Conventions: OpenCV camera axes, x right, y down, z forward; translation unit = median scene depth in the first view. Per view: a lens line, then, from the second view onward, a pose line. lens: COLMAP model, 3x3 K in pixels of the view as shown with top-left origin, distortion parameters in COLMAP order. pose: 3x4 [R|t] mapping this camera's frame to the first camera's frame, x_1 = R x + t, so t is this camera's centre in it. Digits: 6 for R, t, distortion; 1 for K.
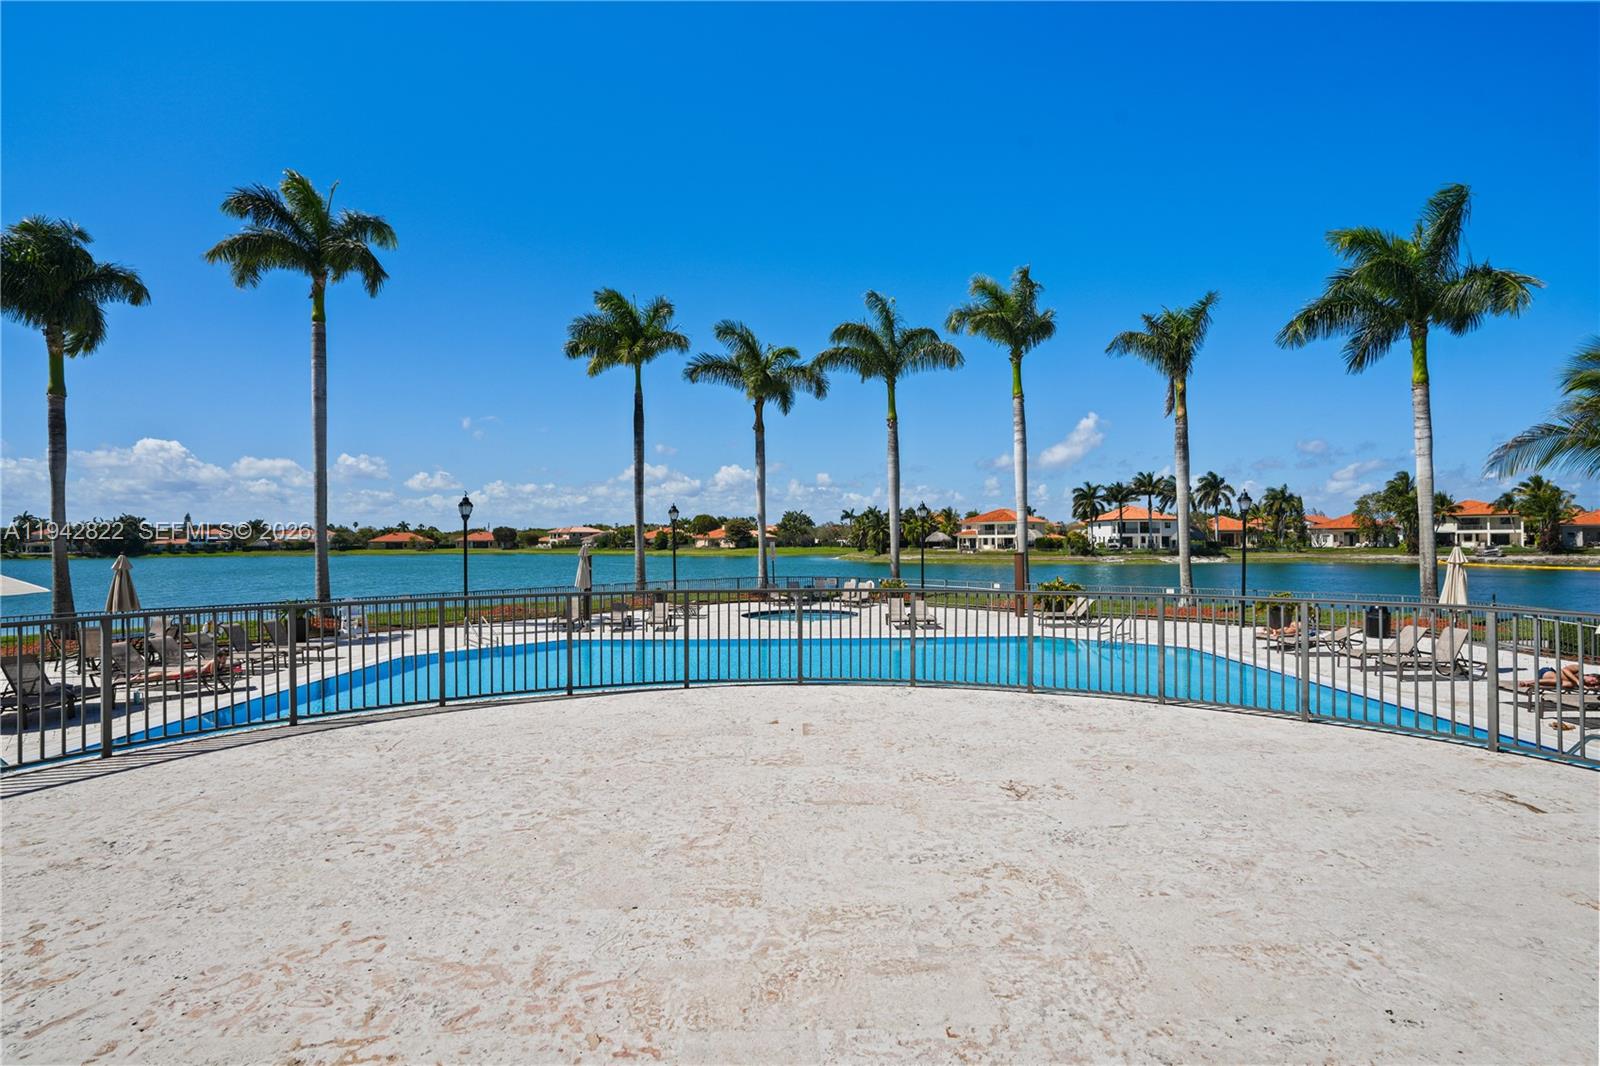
lens RADIAL K [[756.8, 0, 800.0], [0, 756.8, 533.0], [0, 0, 1]] dist [-0.021070, 0.000141]
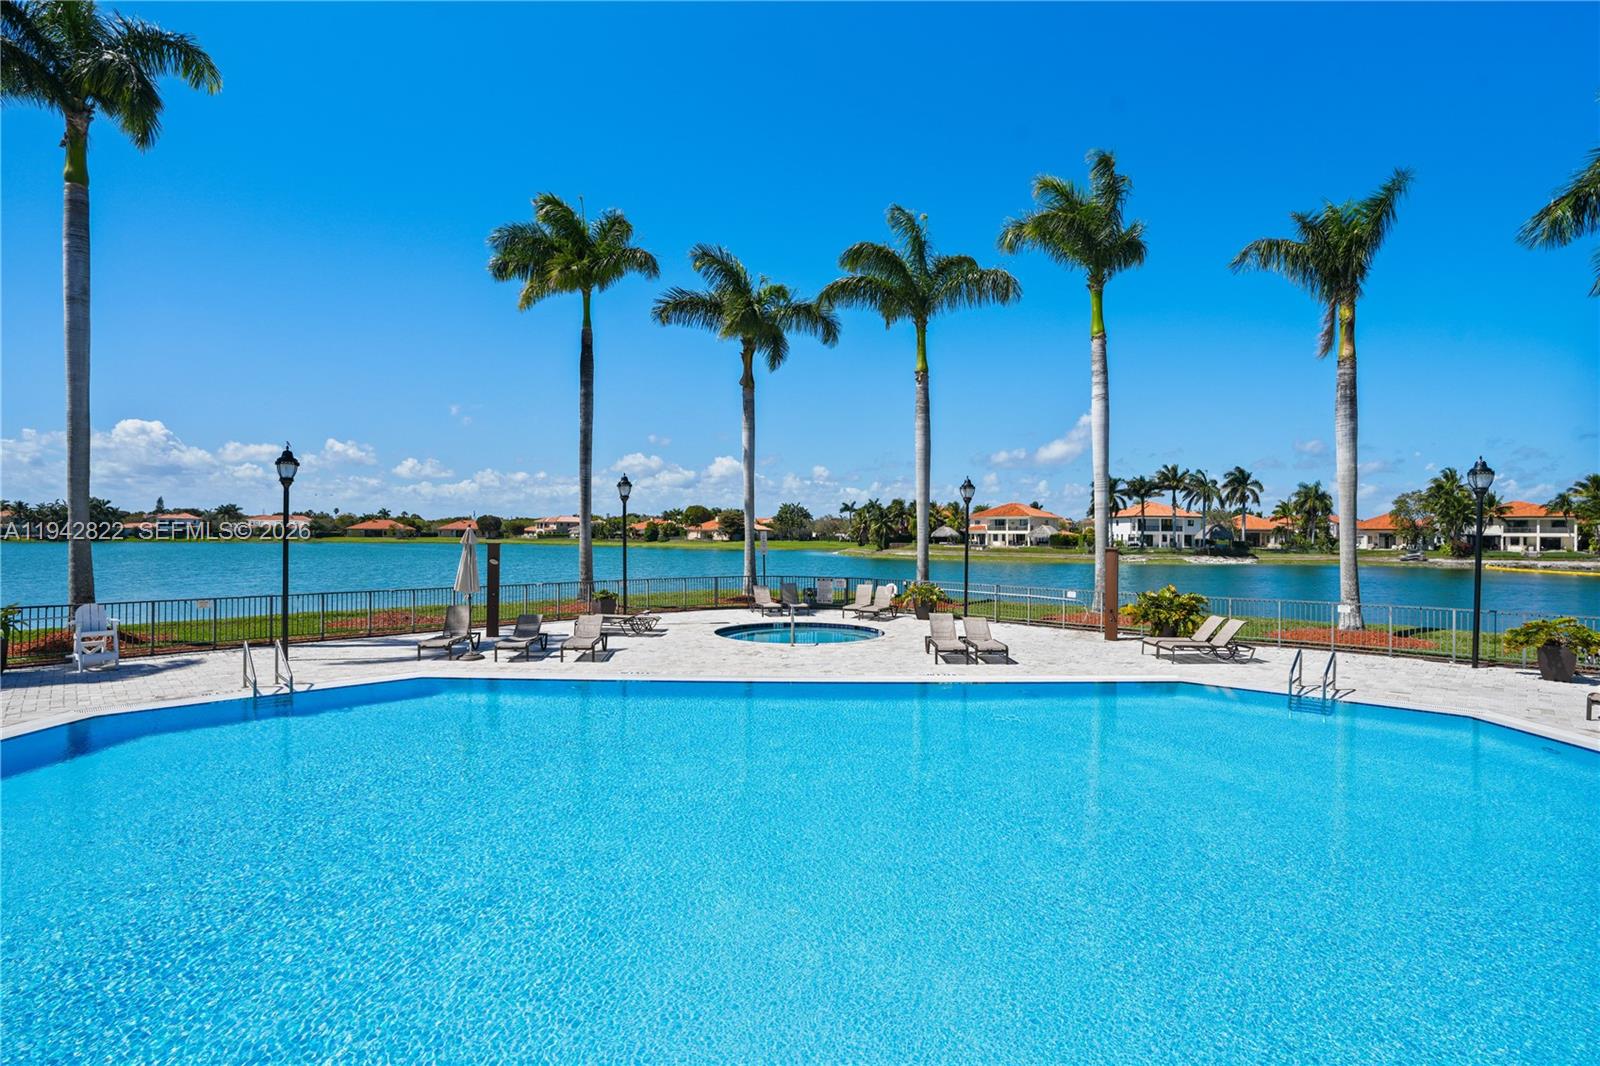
lens RADIAL K [[770.0, 0, 802.3], [0, 770.0, 536.1], [0, 0, 1]] dist [-0.022279, 0.004972]
pose [[0.999863, 0.014830, 0.007313, -0.000467], [-0.014915, 0.999820, 0.011766, 0.001980], [-0.007137, -0.011873, 0.999904, 0.056072]]
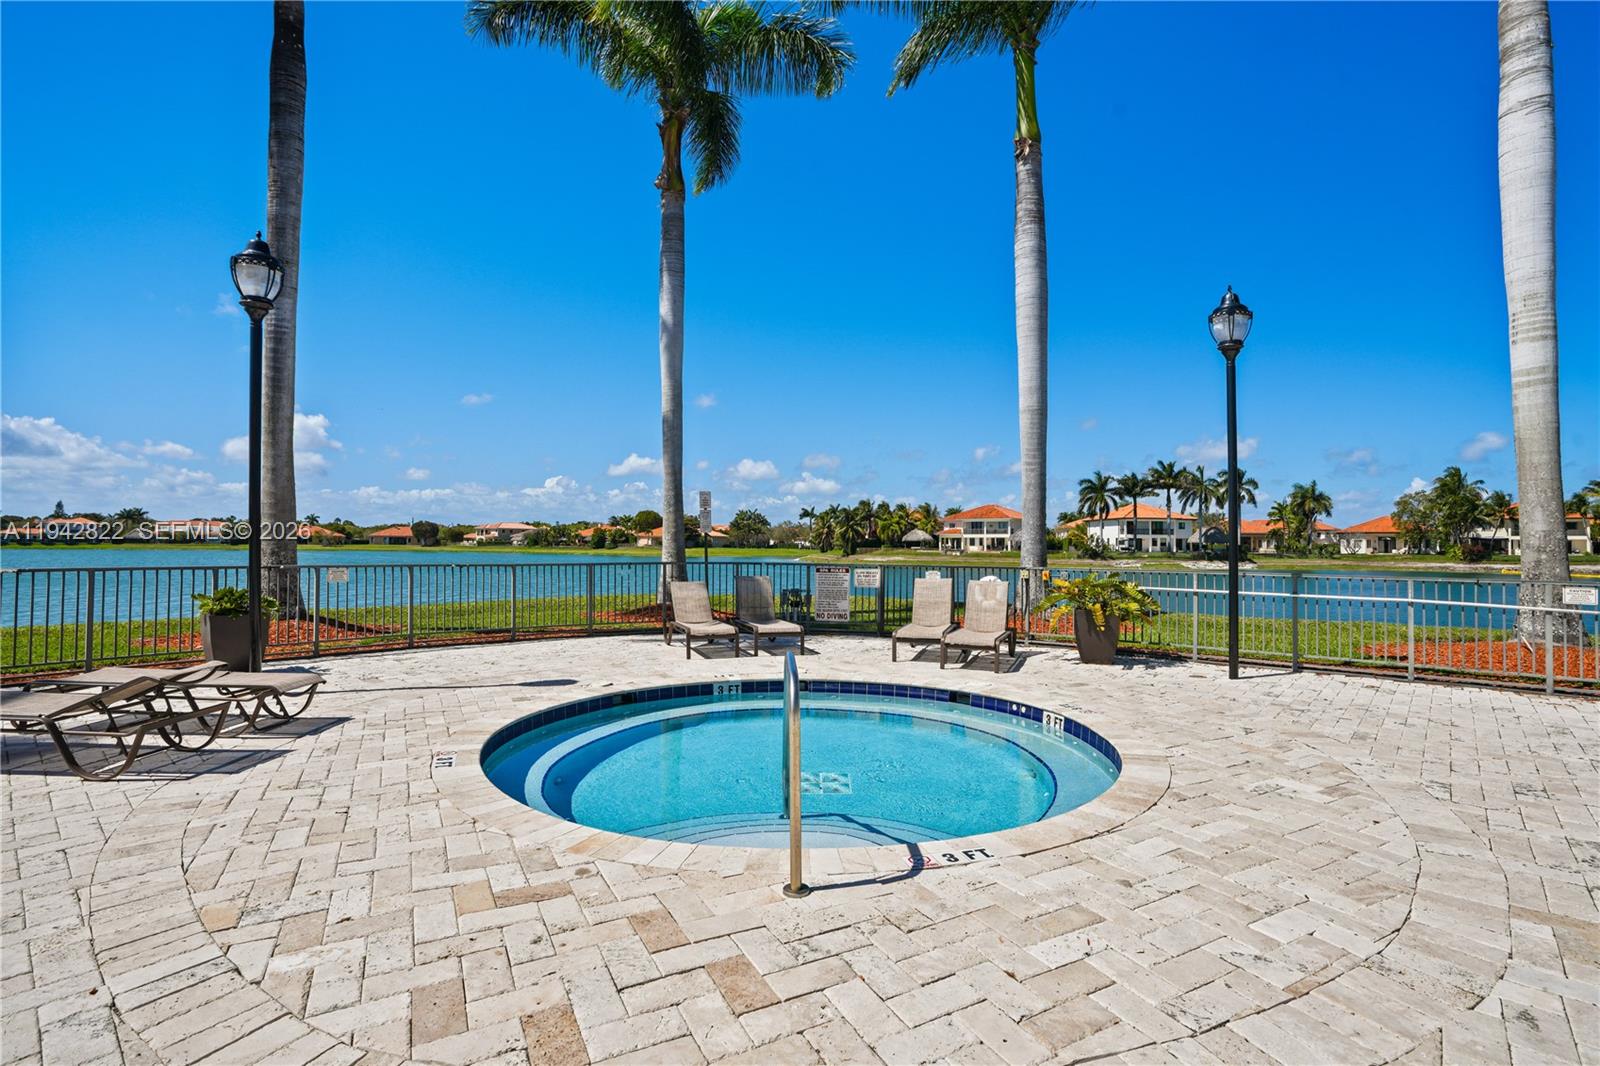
lens RADIAL K [[770.0, 0, 802.3], [0, 770.0, 536.1], [0, 0, 1]] dist [-0.022279, 0.004972]
pose [[0.997839, 0.016421, 0.063620, -0.002392], [-0.016300, 0.999864, -0.002414, 0.011296], [-0.063651, 0.001372, 0.997971, 0.158853]]
